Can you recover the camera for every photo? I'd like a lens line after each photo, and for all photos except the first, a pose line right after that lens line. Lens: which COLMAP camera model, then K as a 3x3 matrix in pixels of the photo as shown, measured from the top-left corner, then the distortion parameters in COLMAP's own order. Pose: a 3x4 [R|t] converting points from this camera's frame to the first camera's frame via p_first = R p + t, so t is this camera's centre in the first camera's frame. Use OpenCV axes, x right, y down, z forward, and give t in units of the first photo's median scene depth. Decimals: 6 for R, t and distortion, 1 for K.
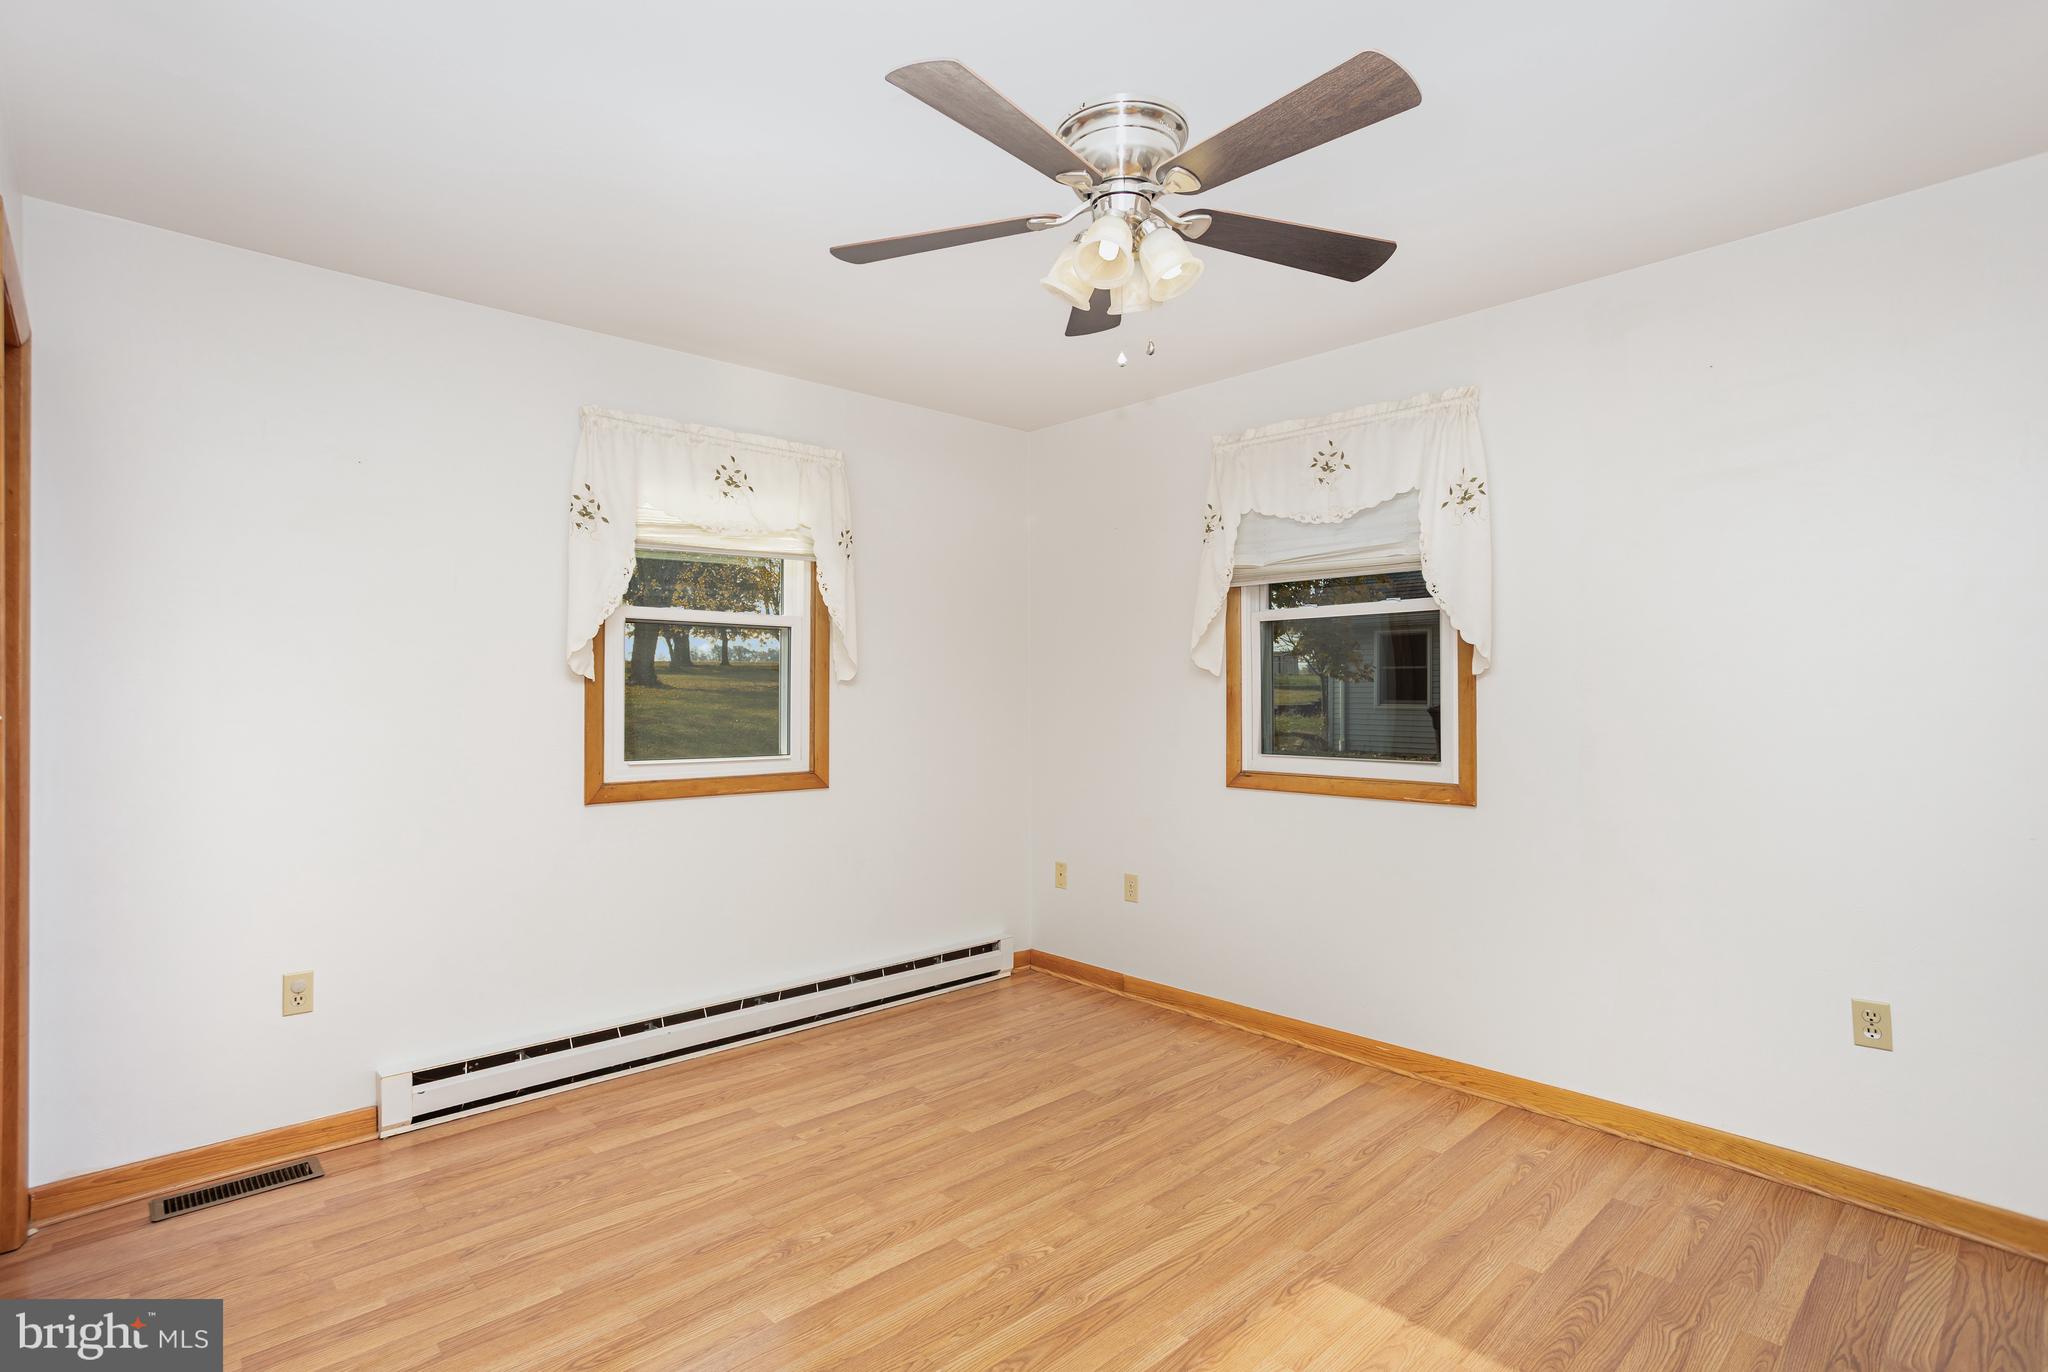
lens RADIAL K [[995.6, 0, 991.9], [0, 995.6, 675.3], [0, 0, 1]] dist [-0.056772, 0.032709]
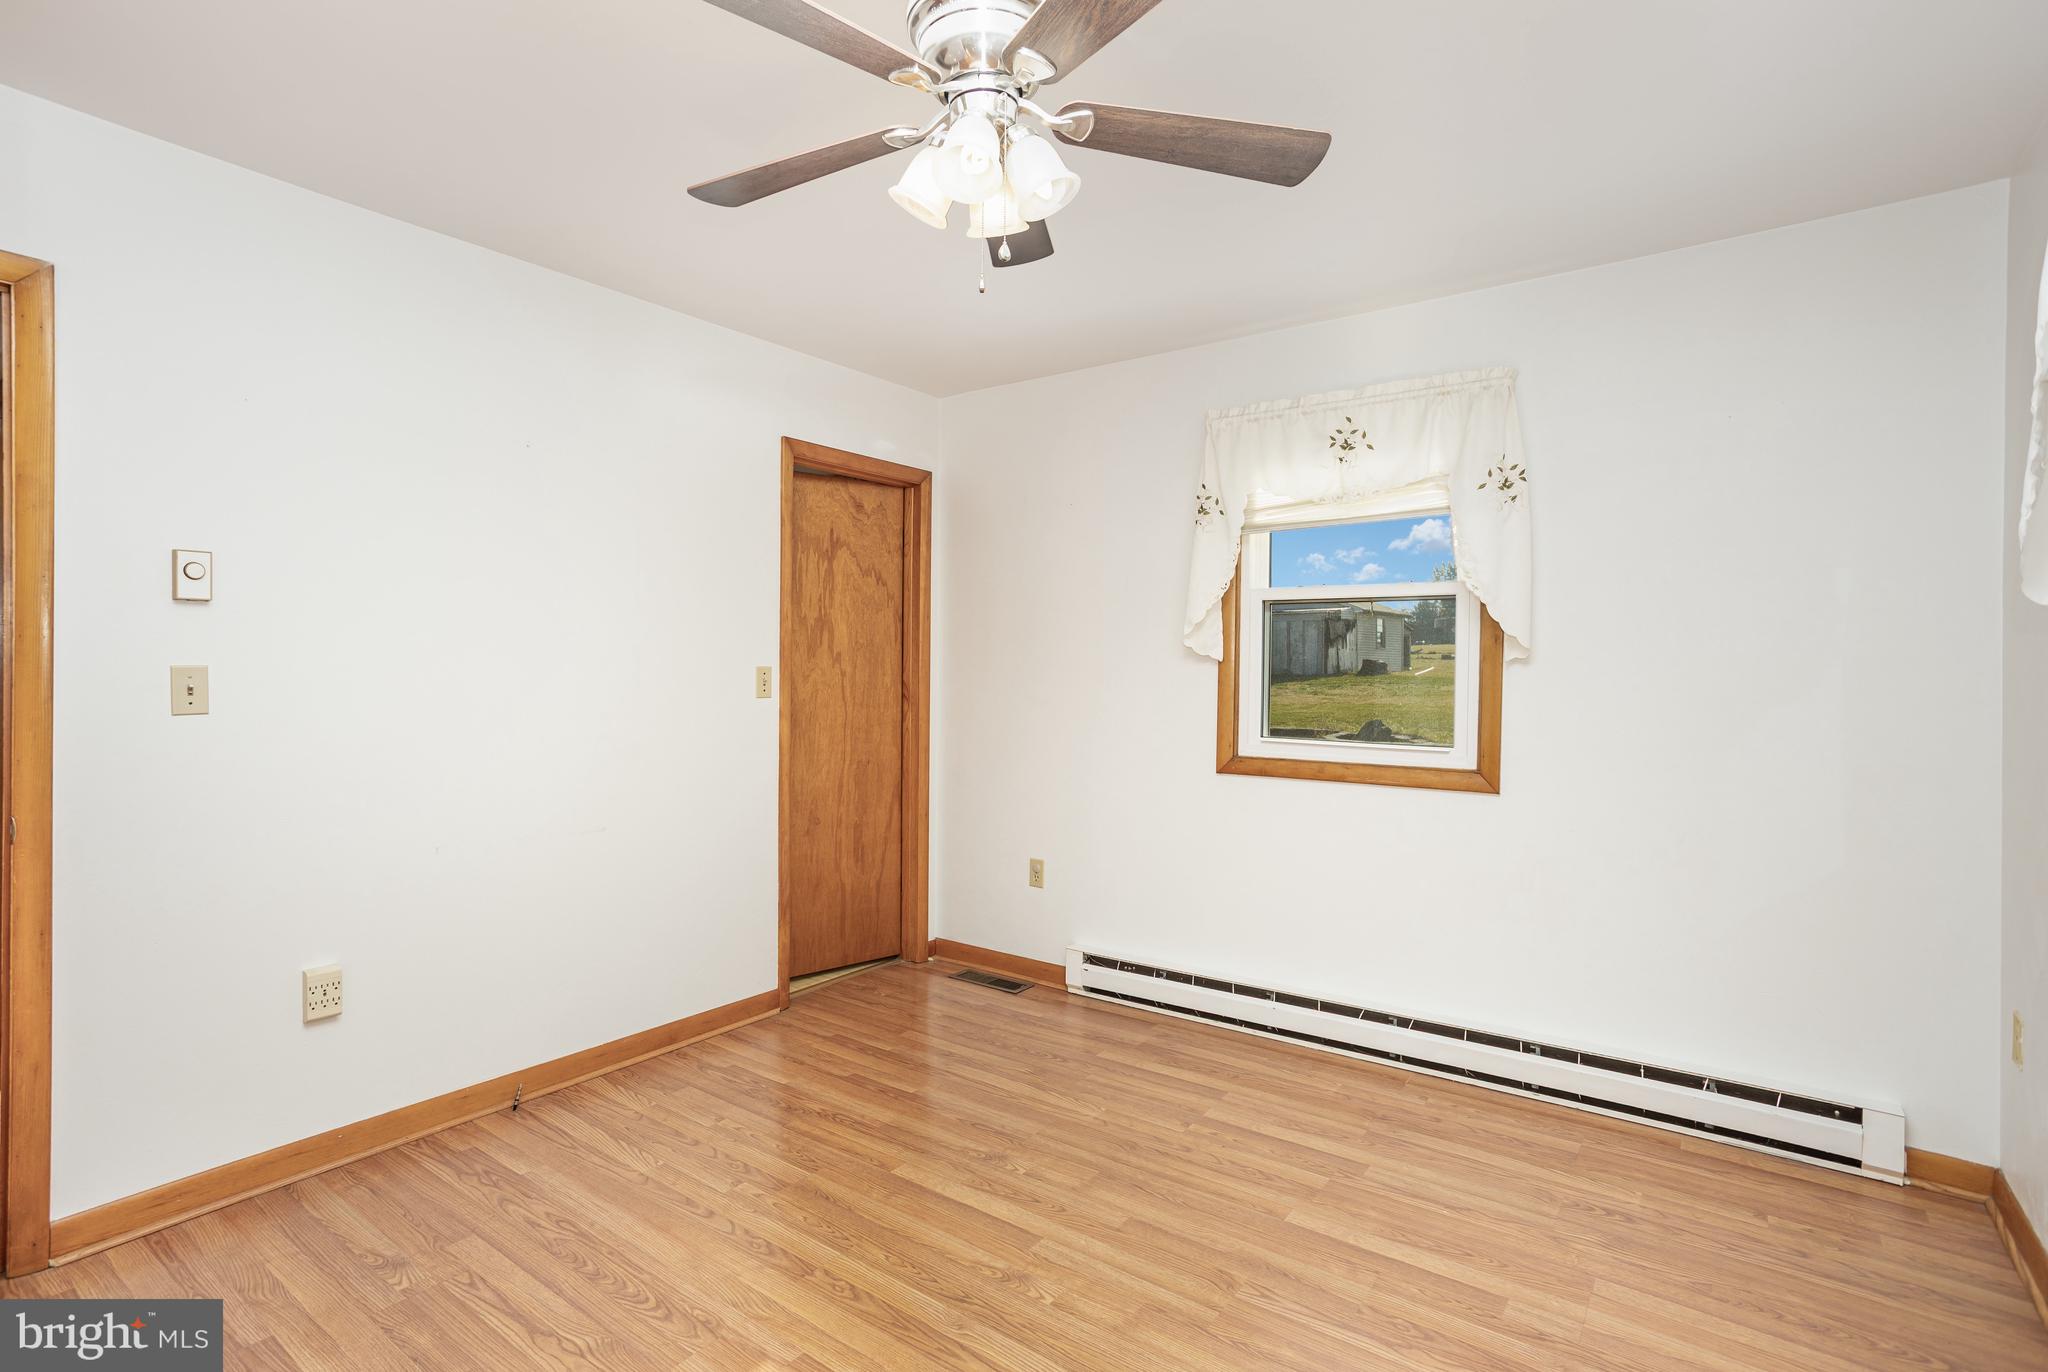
lens RADIAL K [[995.6, 0, 991.9], [0, 995.6, 675.3], [0, 0, 1]] dist [-0.056772, 0.032709]
pose [[0.175539, 0.007977, -0.984440, 0.649271], [0.014095, 0.999844, 0.010615, 0.005384], [0.984372, -0.015739, 0.175399, 0.566712]]
